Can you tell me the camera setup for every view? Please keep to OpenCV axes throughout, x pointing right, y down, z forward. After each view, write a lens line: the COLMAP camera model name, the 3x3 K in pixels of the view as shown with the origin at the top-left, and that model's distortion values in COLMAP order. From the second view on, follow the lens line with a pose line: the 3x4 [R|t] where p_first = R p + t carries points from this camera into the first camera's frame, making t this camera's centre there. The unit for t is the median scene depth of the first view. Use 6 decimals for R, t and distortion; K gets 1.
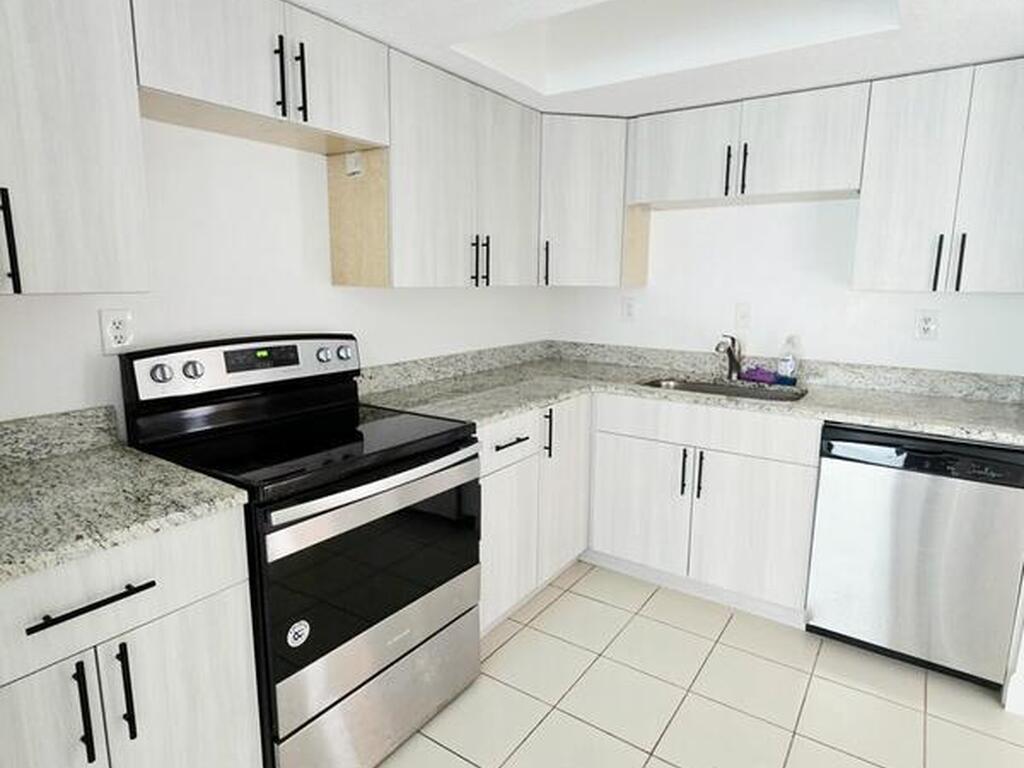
lens RADIAL K [[579.8, 0, 530.7], [0, 579.8, 385.3], [0, 0, 1]] dist [-0.005448, 0.002376]
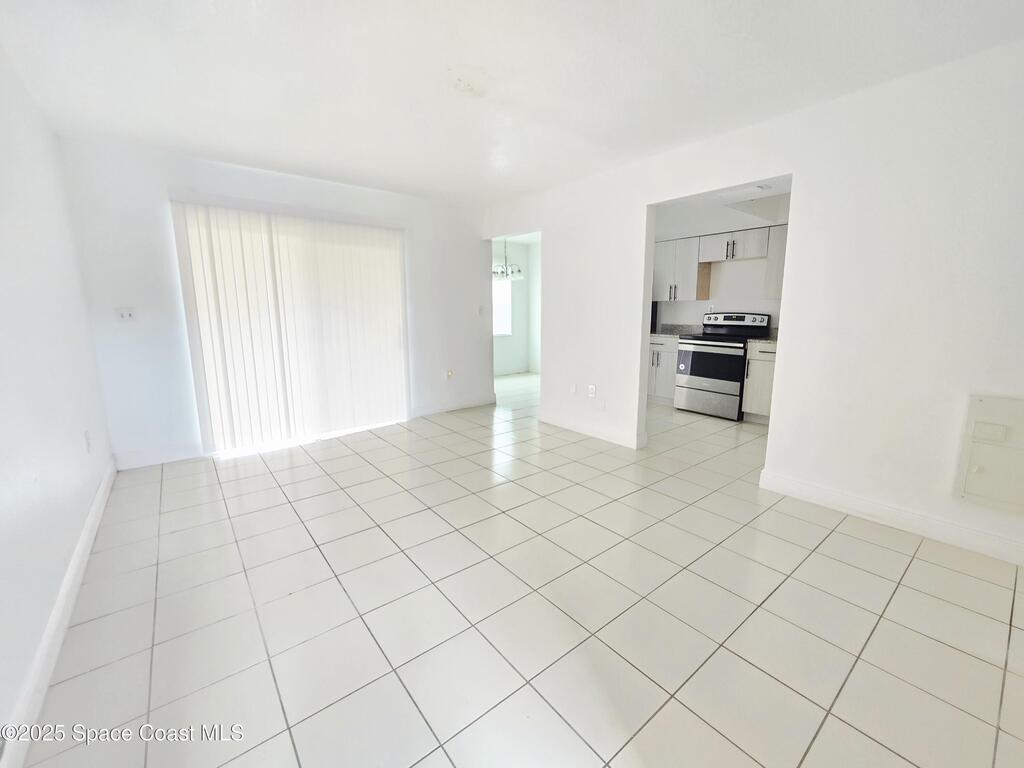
lens RADIAL K [[425.6, 0, 512.0], [0, 425.6, 384.0], [0, 0, 1]] dist [-0.001082, 0.000083]
pose [[-0.304416, 0.159829, -0.939034, 2.591879], [-0.171833, 0.960435, 0.219176, 0.006636], [0.936912, 0.228078, -0.264908, 0.450998]]
